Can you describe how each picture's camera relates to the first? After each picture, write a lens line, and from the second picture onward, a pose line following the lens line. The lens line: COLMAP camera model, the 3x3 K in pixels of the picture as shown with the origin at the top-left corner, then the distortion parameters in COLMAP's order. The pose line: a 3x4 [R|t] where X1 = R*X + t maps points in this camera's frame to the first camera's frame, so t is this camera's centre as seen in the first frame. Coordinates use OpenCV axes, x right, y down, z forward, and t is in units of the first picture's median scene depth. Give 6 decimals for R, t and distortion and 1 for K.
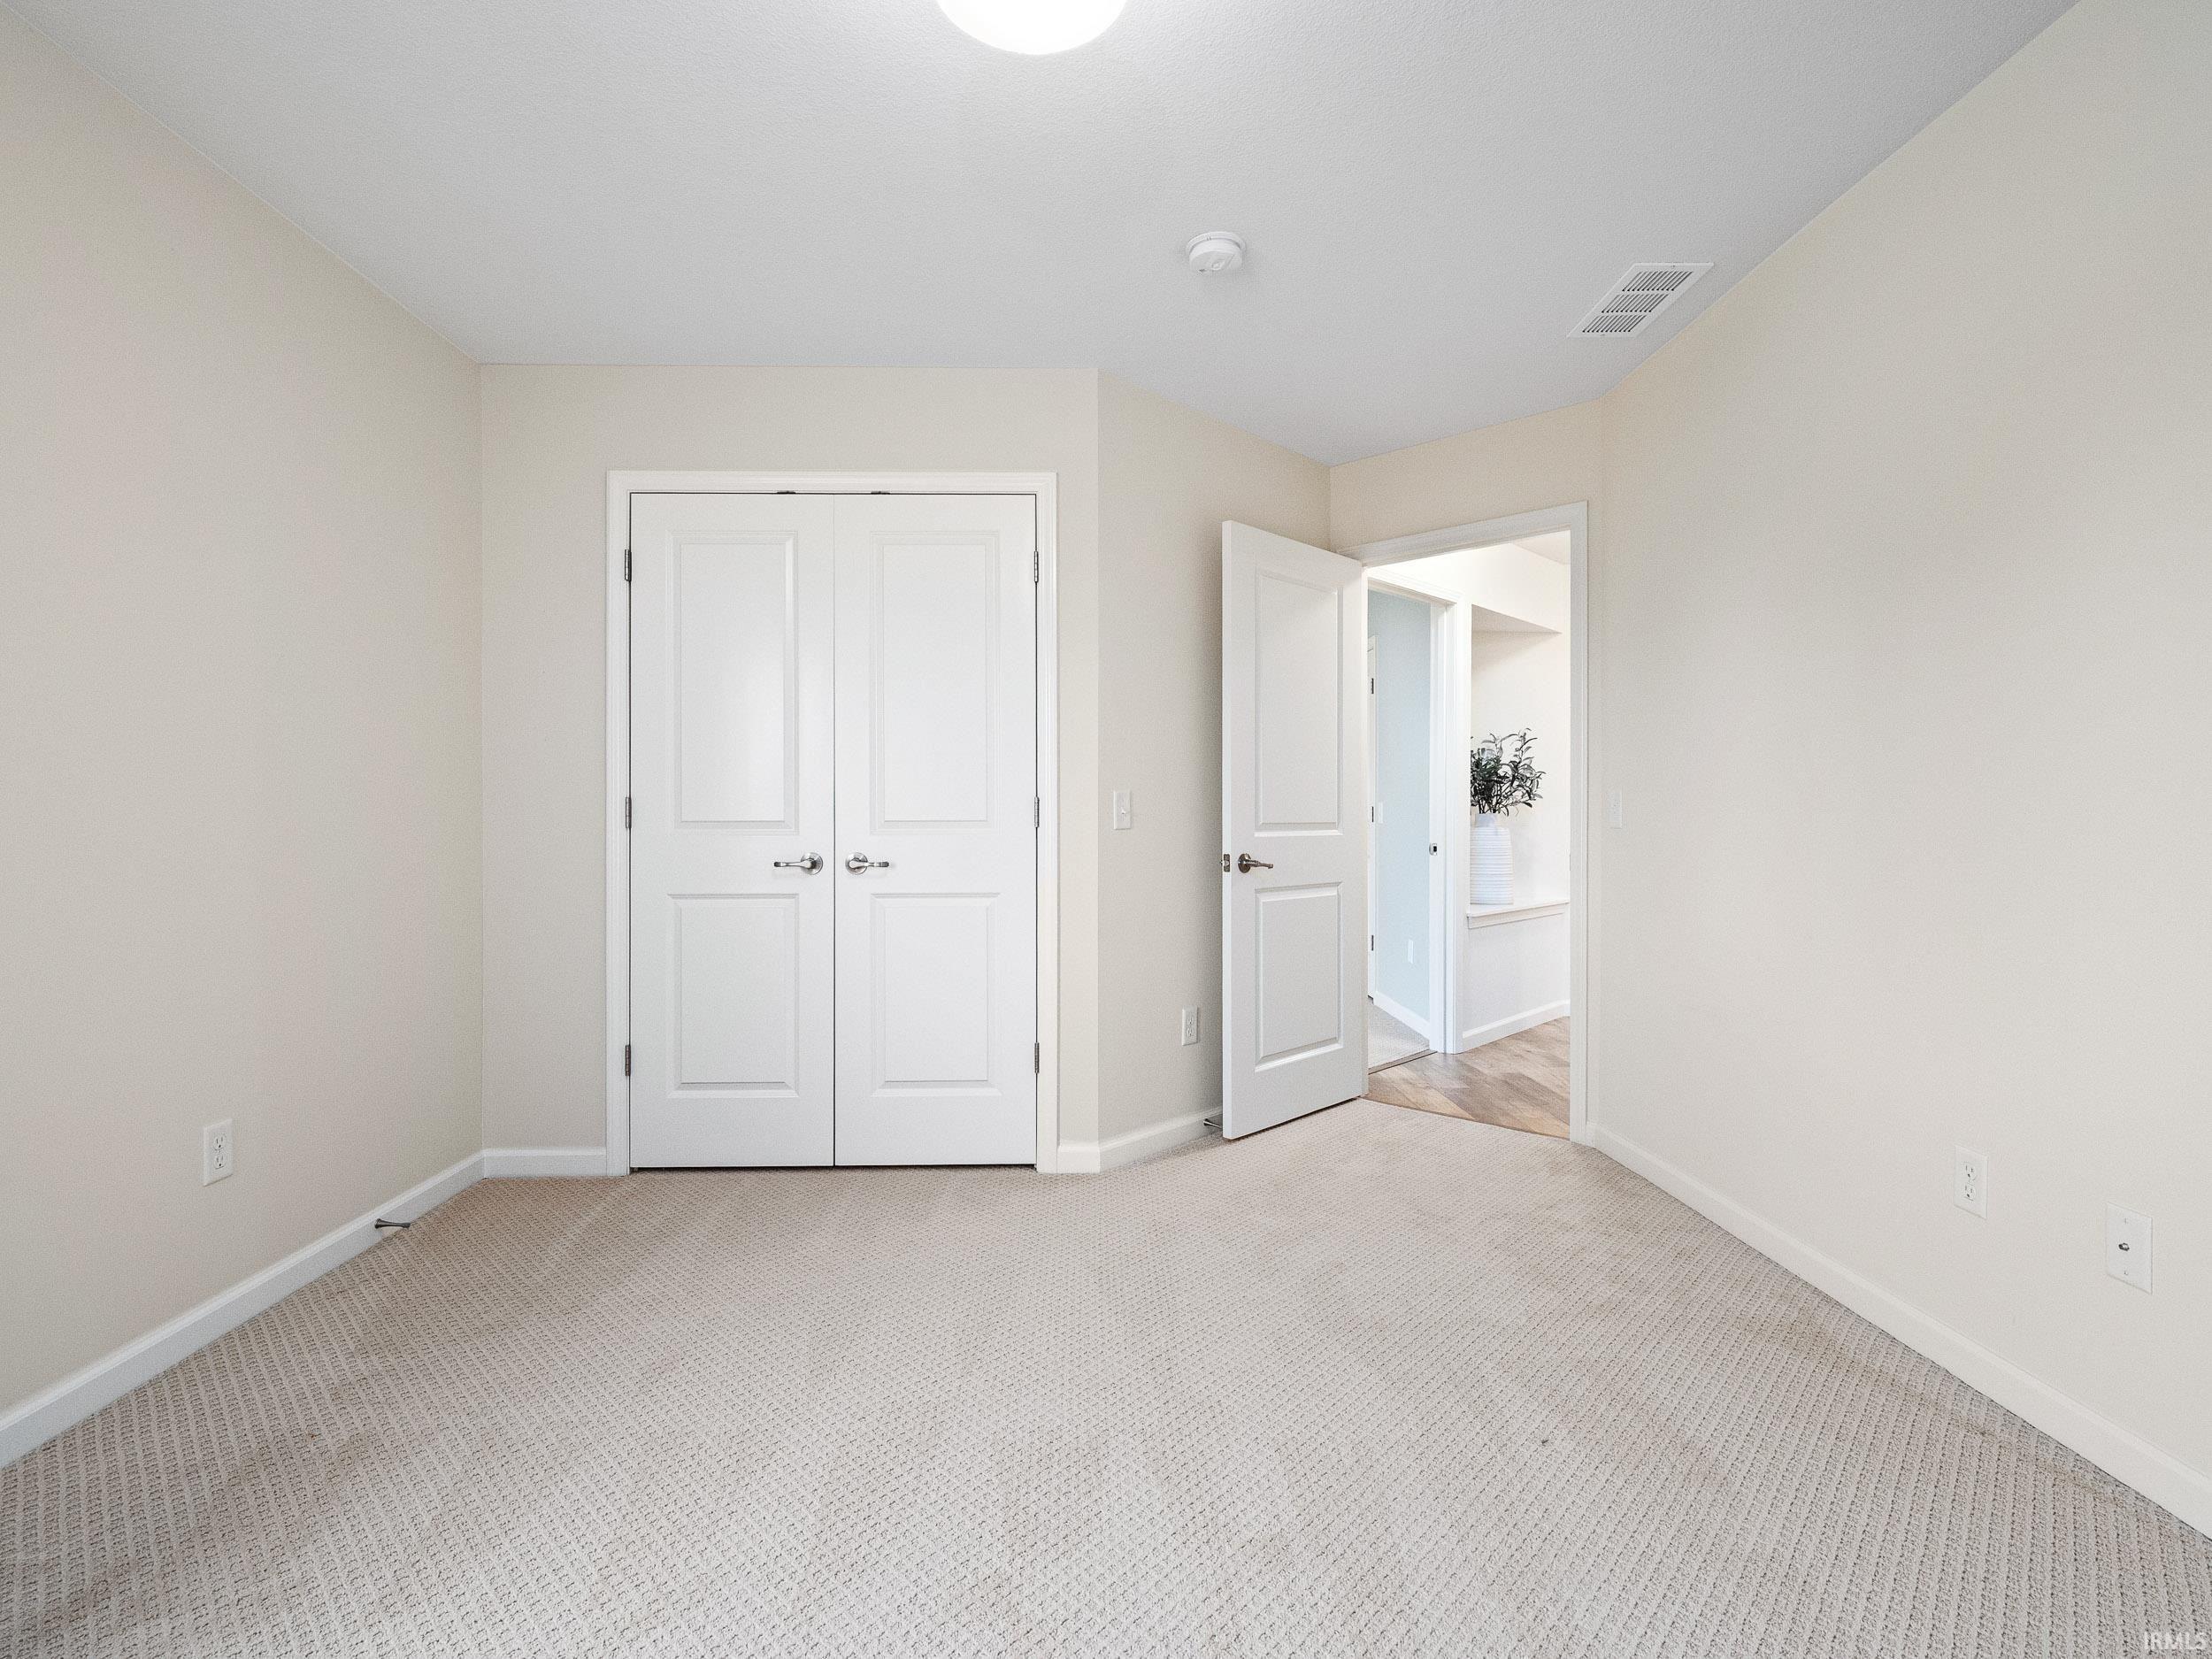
lens RADIAL K [[1032.6, 0, 1107.5], [0, 1032.6, 803.7], [0, 0, 1]] dist [0.000159, 0.000001]
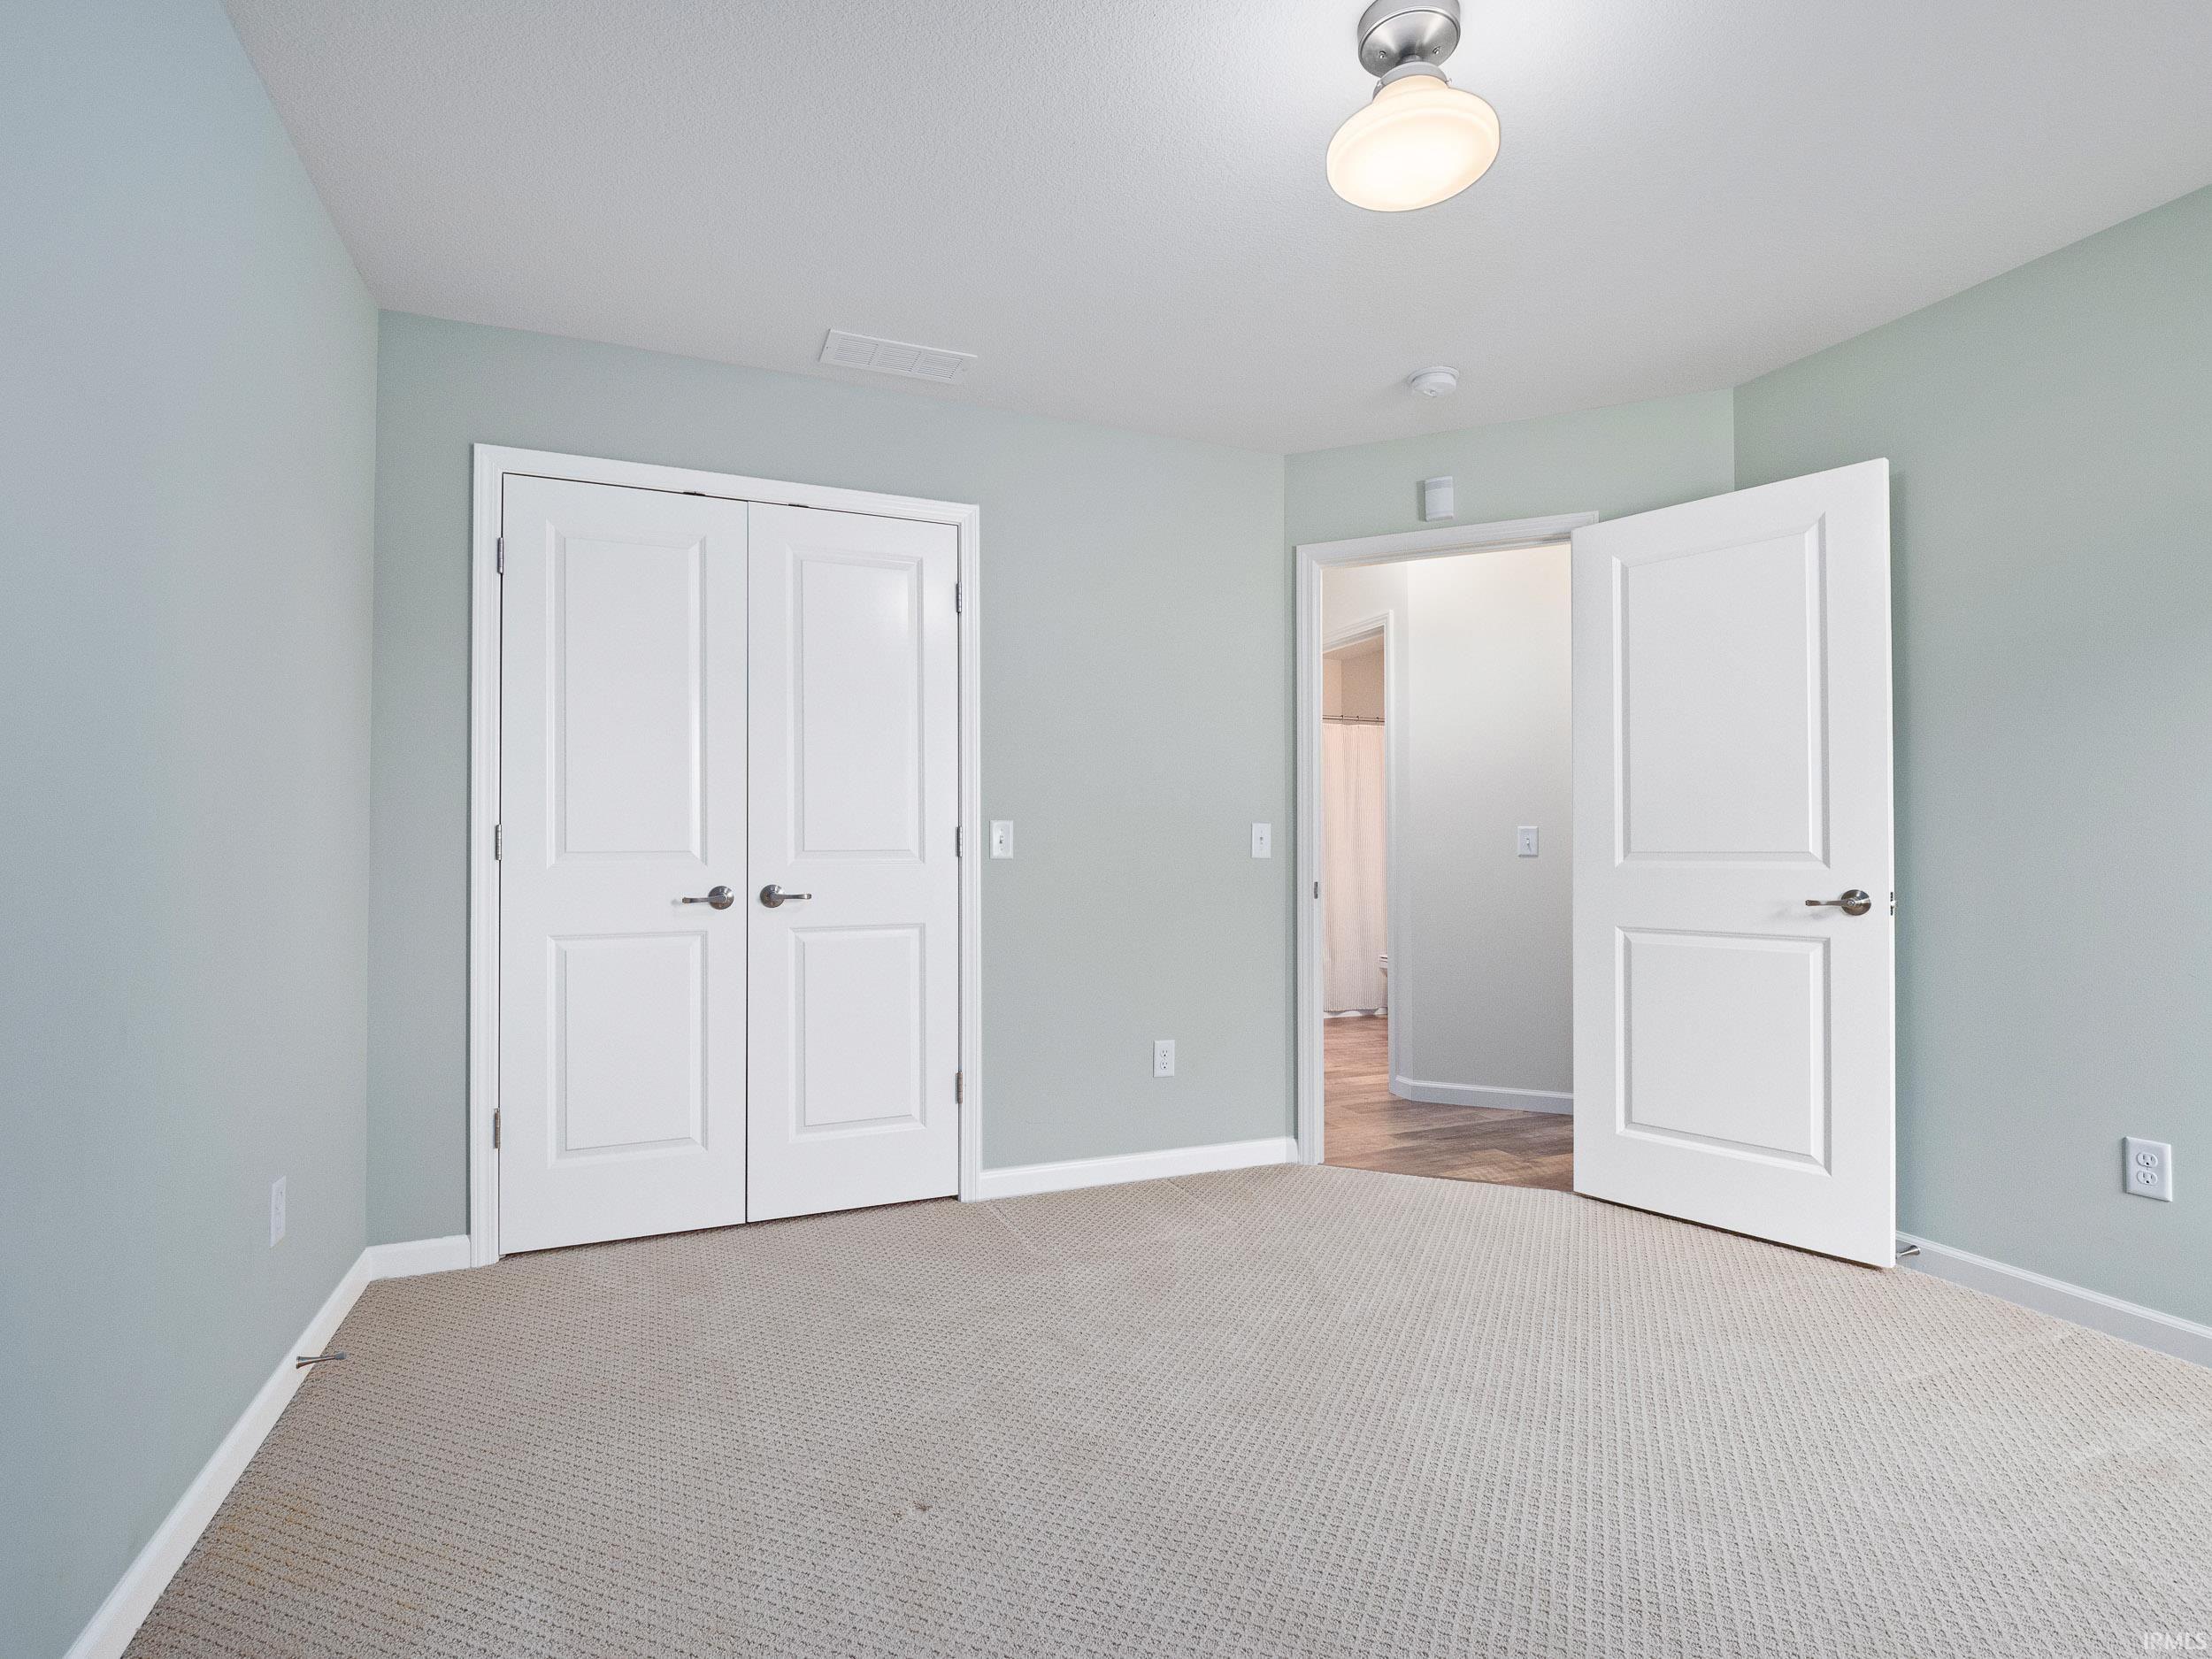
lens RADIAL K [[1059.6, 0, 1106.0], [0, 1059.6, 829.5], [0, 0, 1]] dist [-0.000189, 0.000015]
pose [[0.931134, 0.004598, 0.364649, -0.314807], [-0.002667, 0.999980, -0.005797, 0.001165], [-0.364668, 0.004425, 0.931127, -0.008143]]
